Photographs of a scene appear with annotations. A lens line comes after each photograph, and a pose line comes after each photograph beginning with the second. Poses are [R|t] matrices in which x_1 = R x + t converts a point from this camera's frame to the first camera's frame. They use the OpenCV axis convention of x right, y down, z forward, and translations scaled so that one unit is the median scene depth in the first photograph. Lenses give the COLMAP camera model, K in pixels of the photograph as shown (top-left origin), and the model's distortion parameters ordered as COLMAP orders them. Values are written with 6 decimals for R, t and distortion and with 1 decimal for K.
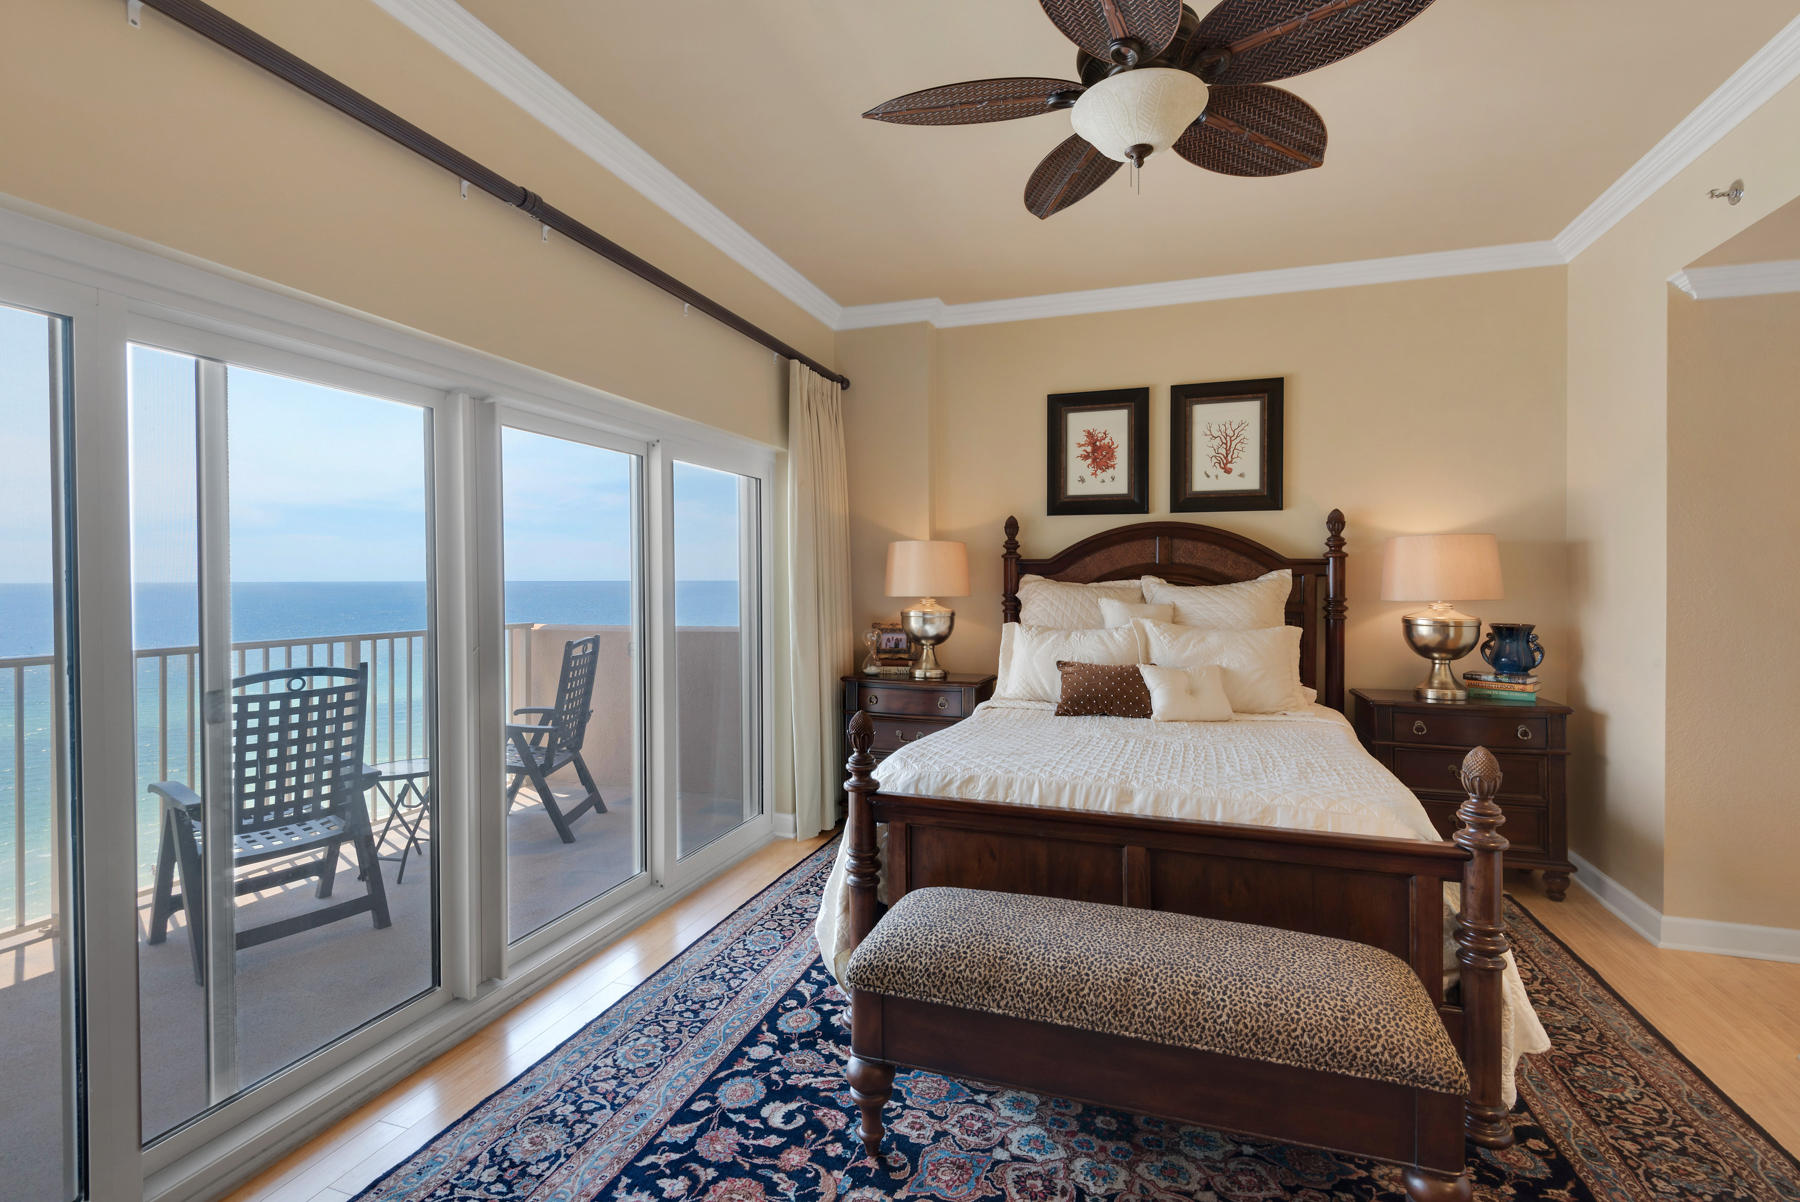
lens RADIAL K [[819.3, 0, 900.0], [0, 819.3, 601.0], [0, 0, 1]] dist [0.030280, -0.029939]
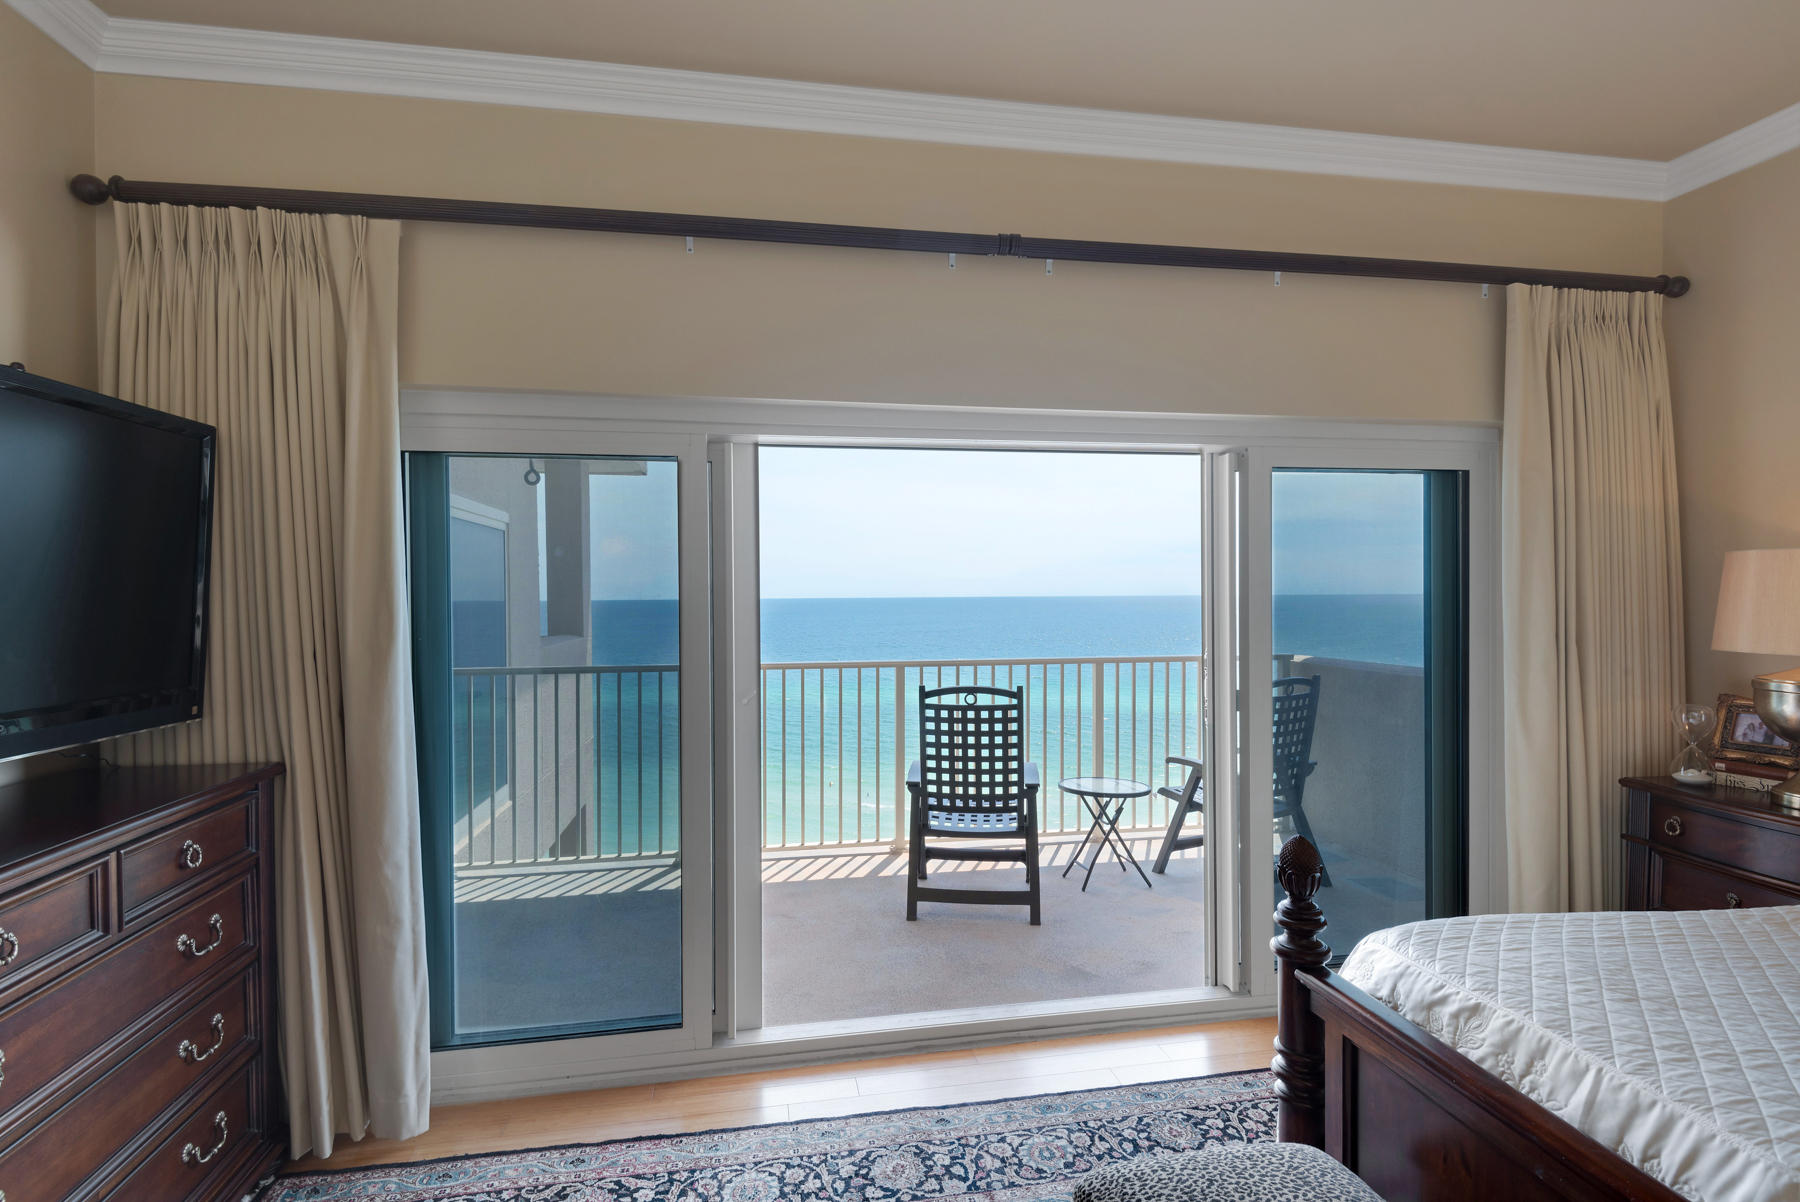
lens RADIAL K [[858.7, 0, 898.9], [0, 858.7, 611.7], [0, 0, 1]] dist [0.001909, -0.000607]
pose [[0.473290, 0.015677, -0.880767, 0.333036], [-0.018969, 0.999791, 0.007602, -0.035387], [0.880703, 0.013109, 0.473488, 0.321903]]
